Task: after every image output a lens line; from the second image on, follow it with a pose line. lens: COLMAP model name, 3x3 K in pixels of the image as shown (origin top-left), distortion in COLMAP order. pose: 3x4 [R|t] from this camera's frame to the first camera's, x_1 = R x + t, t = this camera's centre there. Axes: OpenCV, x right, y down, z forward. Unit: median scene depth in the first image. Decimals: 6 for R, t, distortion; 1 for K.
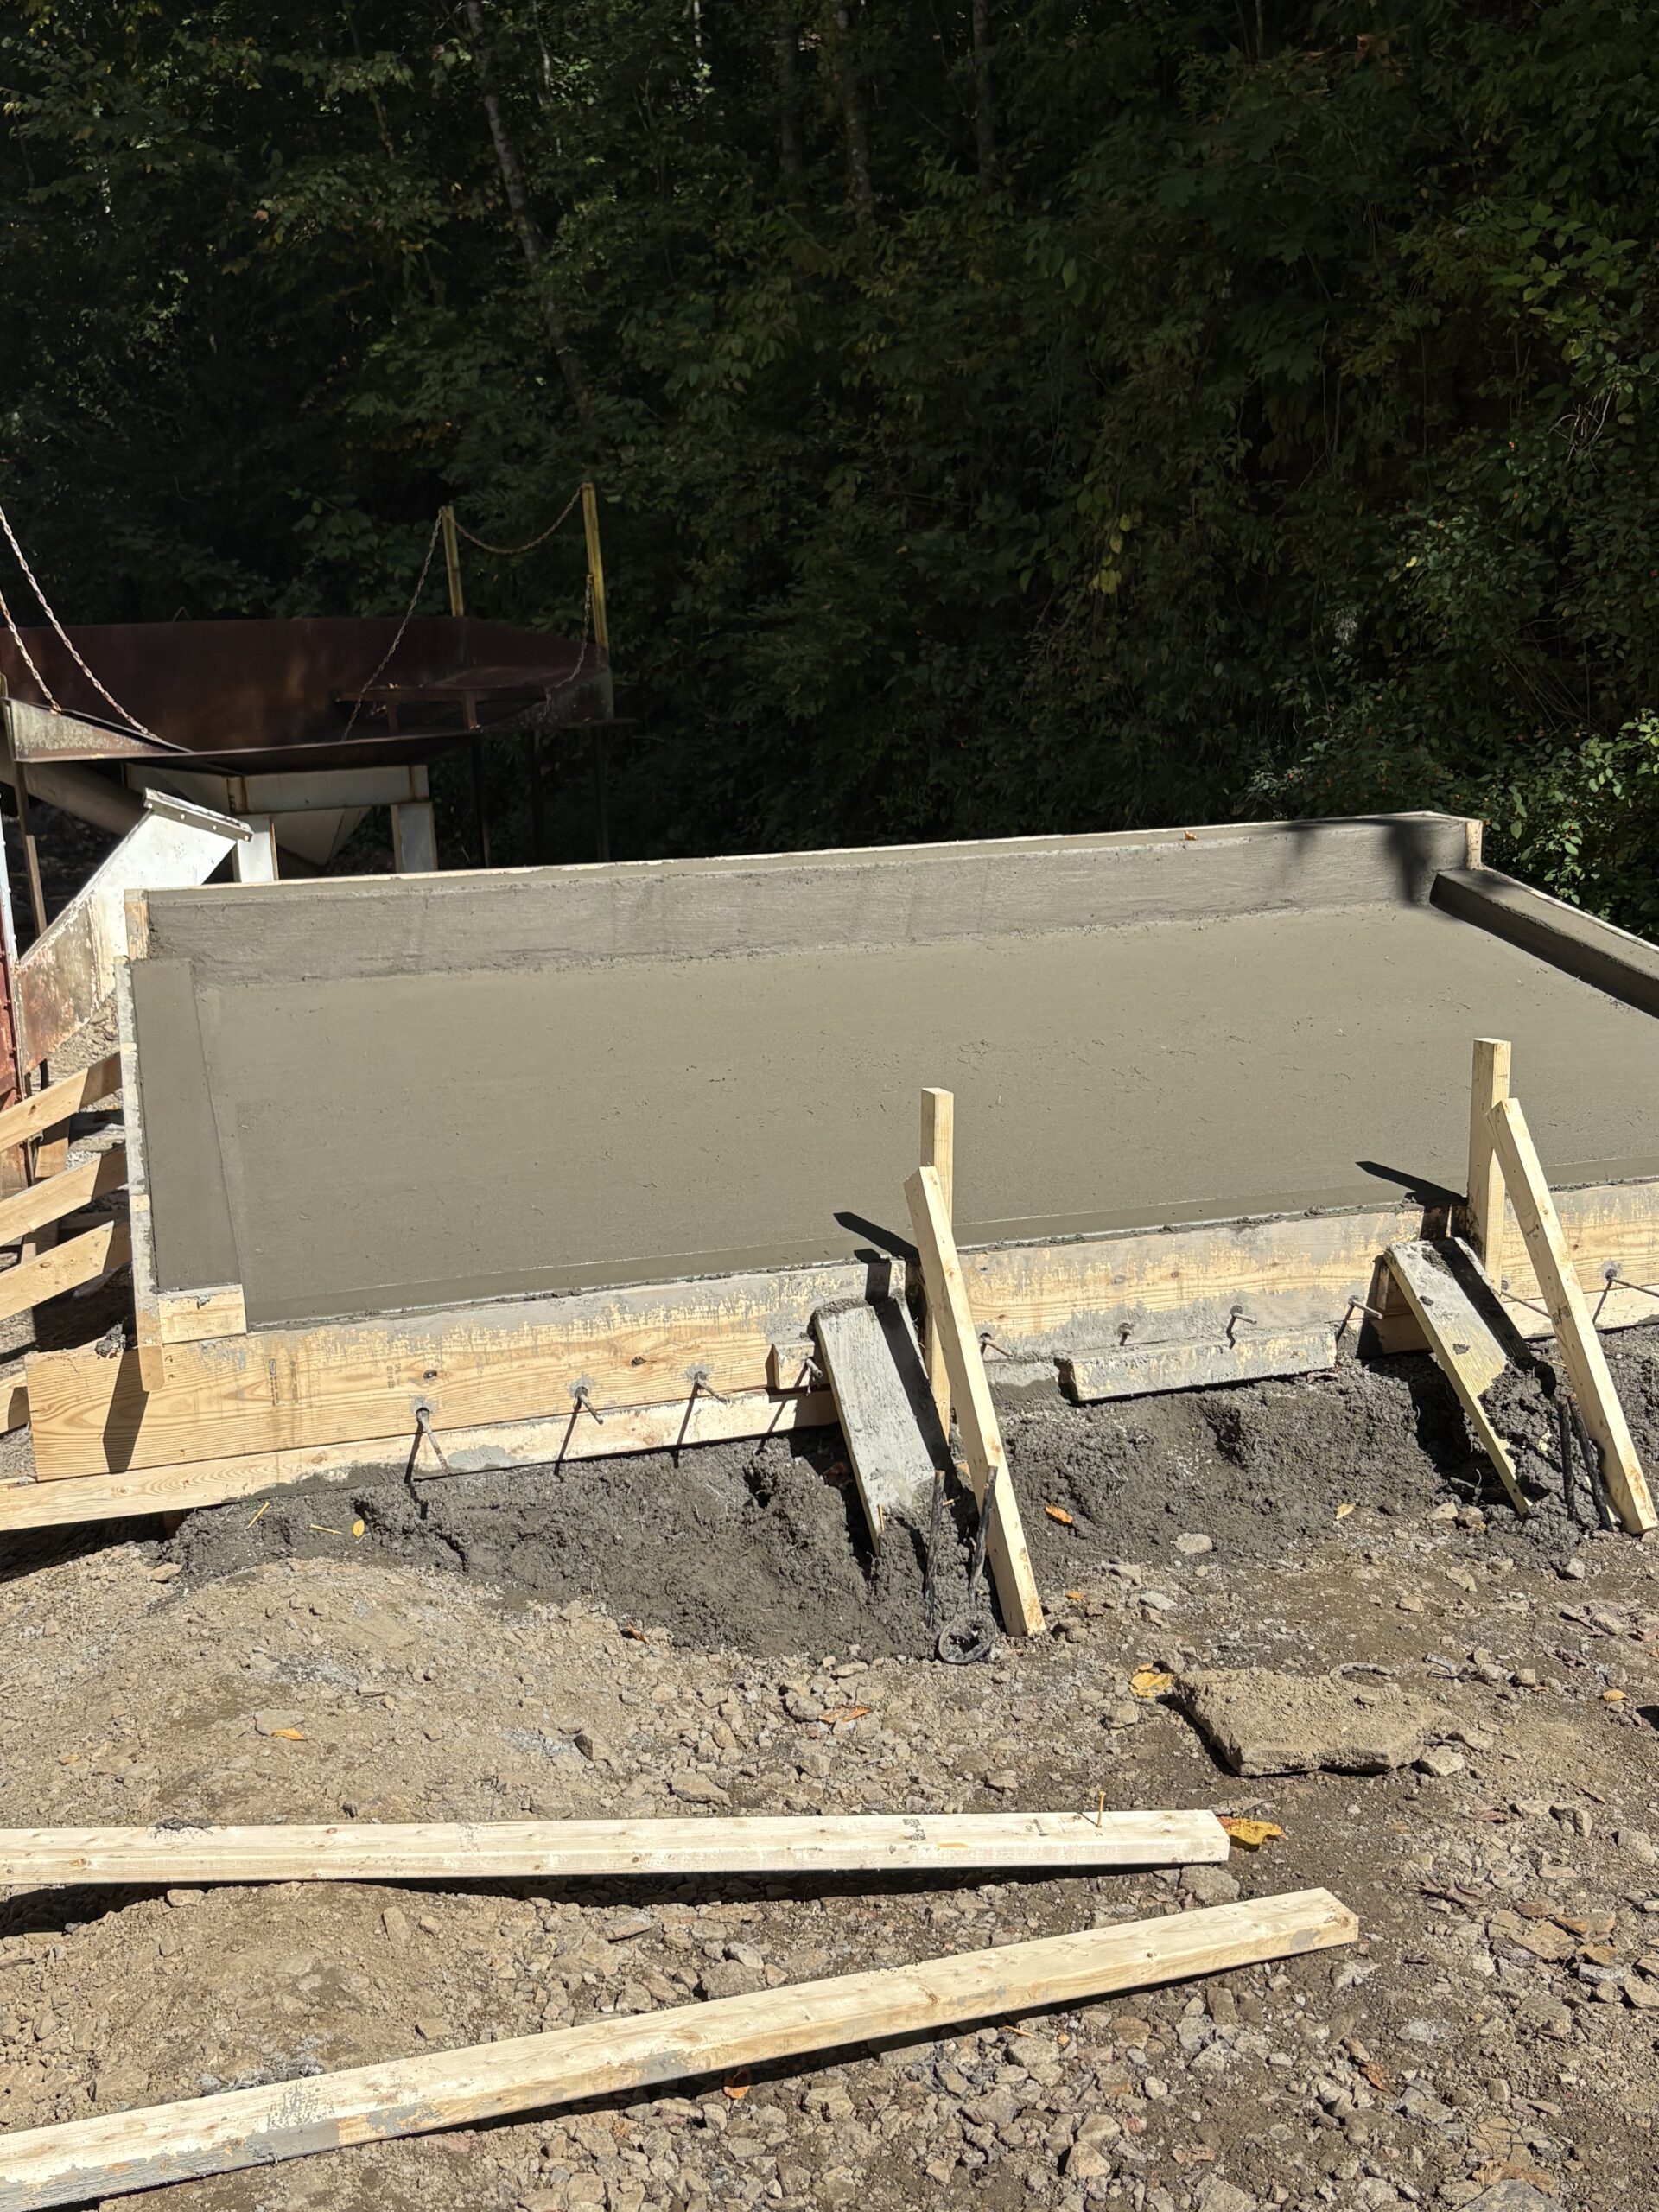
lens RADIAL K [[2239.0, 0, 826.6], [0, 2239.0, 1114.6], [0, 0, 1]] dist [0.095827, -0.188563]
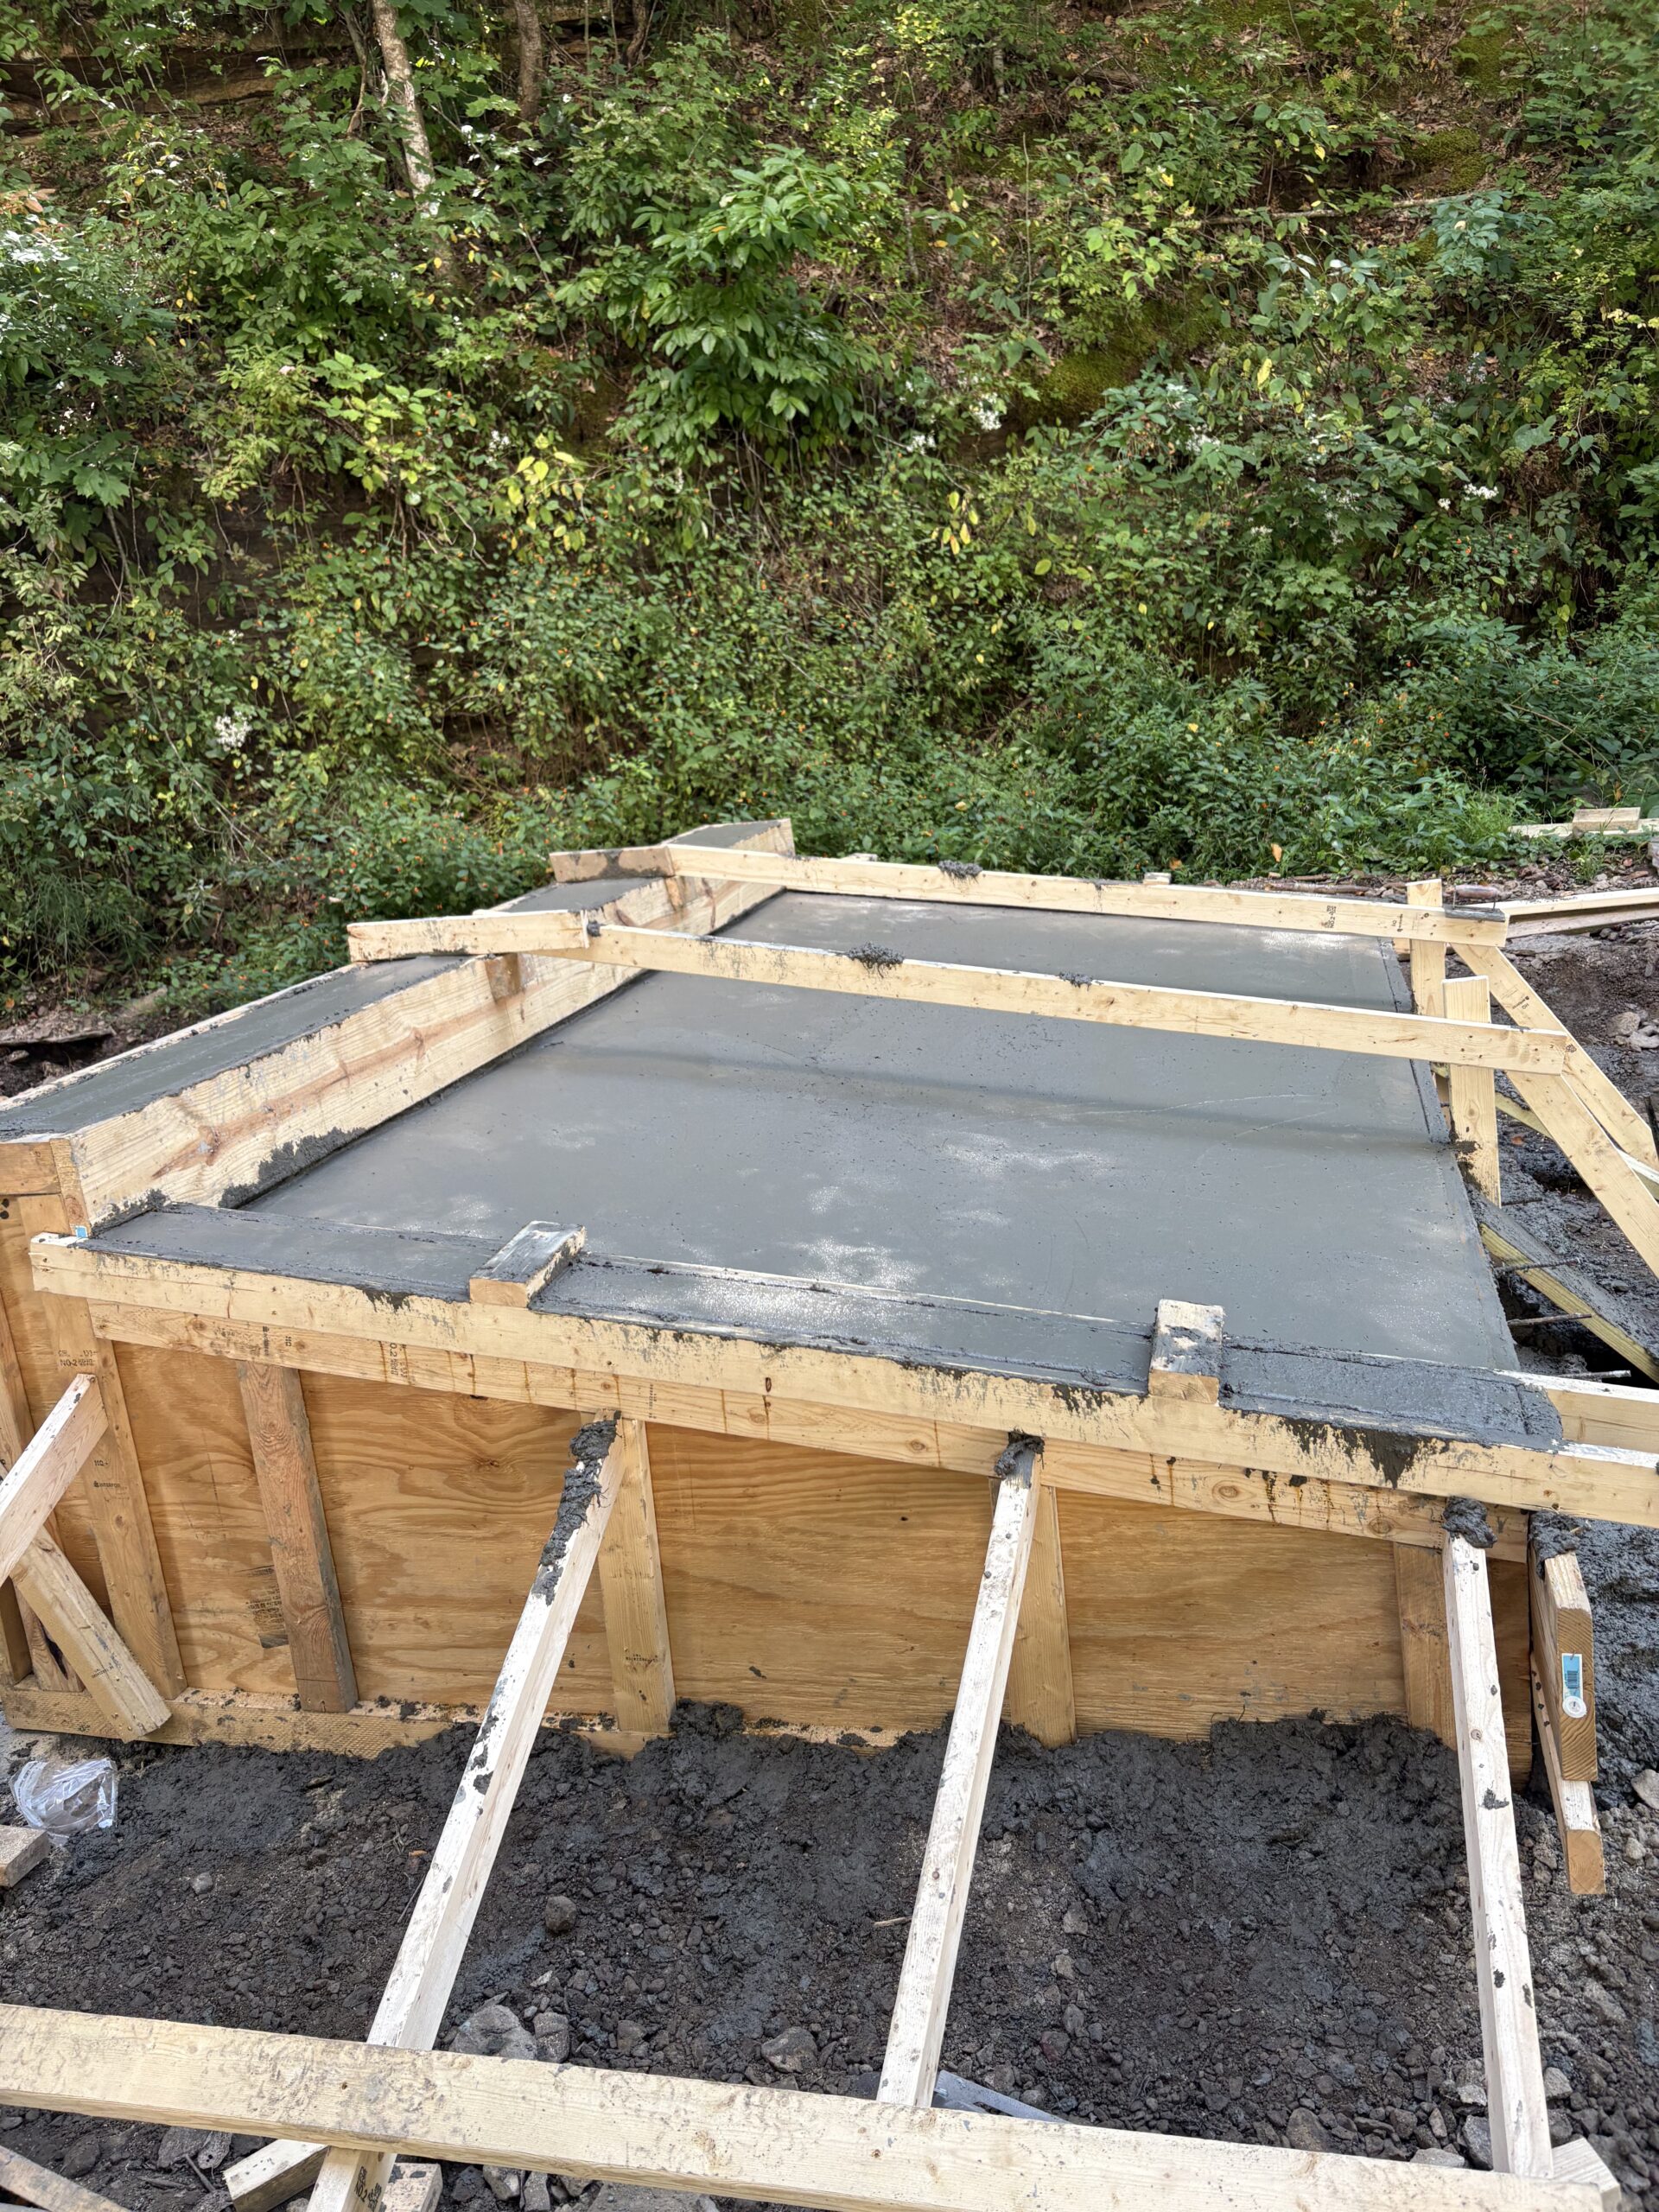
lens RADIAL K [[1682.1, 0, 822.9], [0, 1682.1, 1112.6], [0, 0, 1]] dist [0.038552, -0.030308]
pose [[0.513710, -0.256246, 0.818804, -0.285041], [0.291891, 0.949626, 0.114057, -0.043471], [-0.806784, 0.180409, 0.562629, 0.289559]]
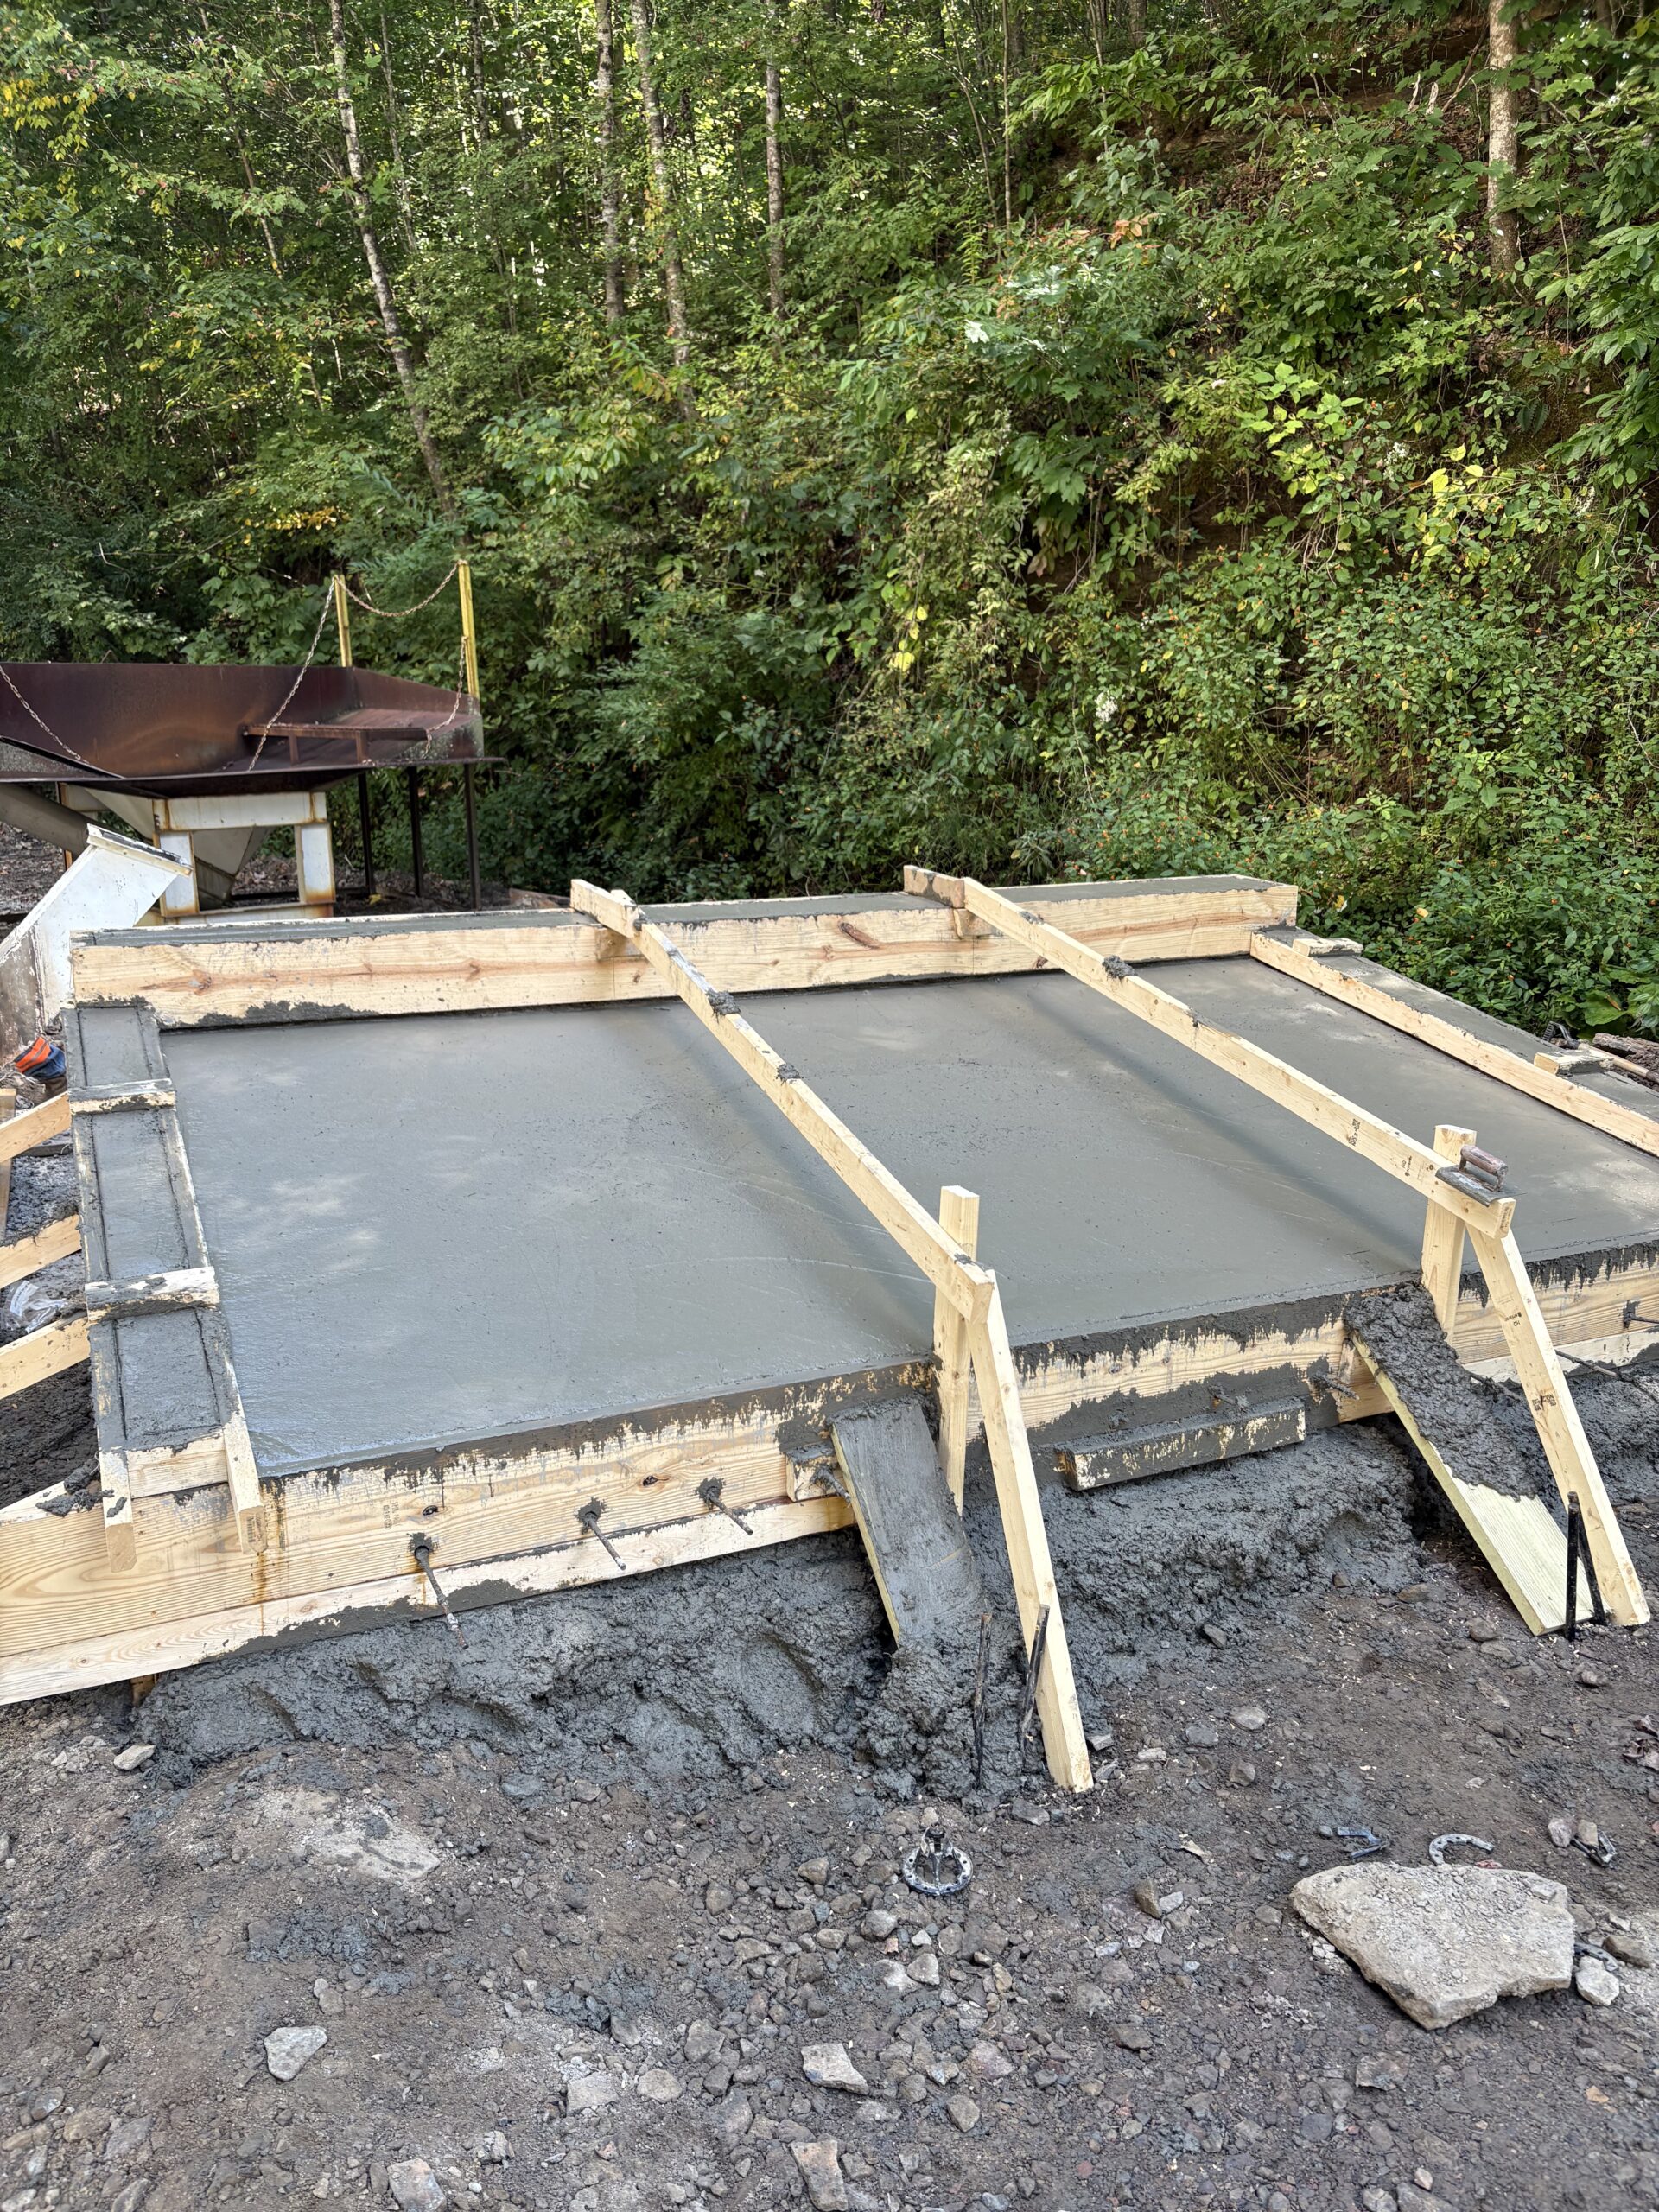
lens RADIAL K [[1682.1, 0, 822.9], [0, 1682.1, 1112.6], [0, 0, 1]] dist [0.038552, -0.030308]
pose [[0.992238, 0.006114, 0.124203, -0.029839], [-0.010278, 0.999405, 0.032910, -0.020701], [-0.123928, -0.033932, 0.991711, 0.085514]]
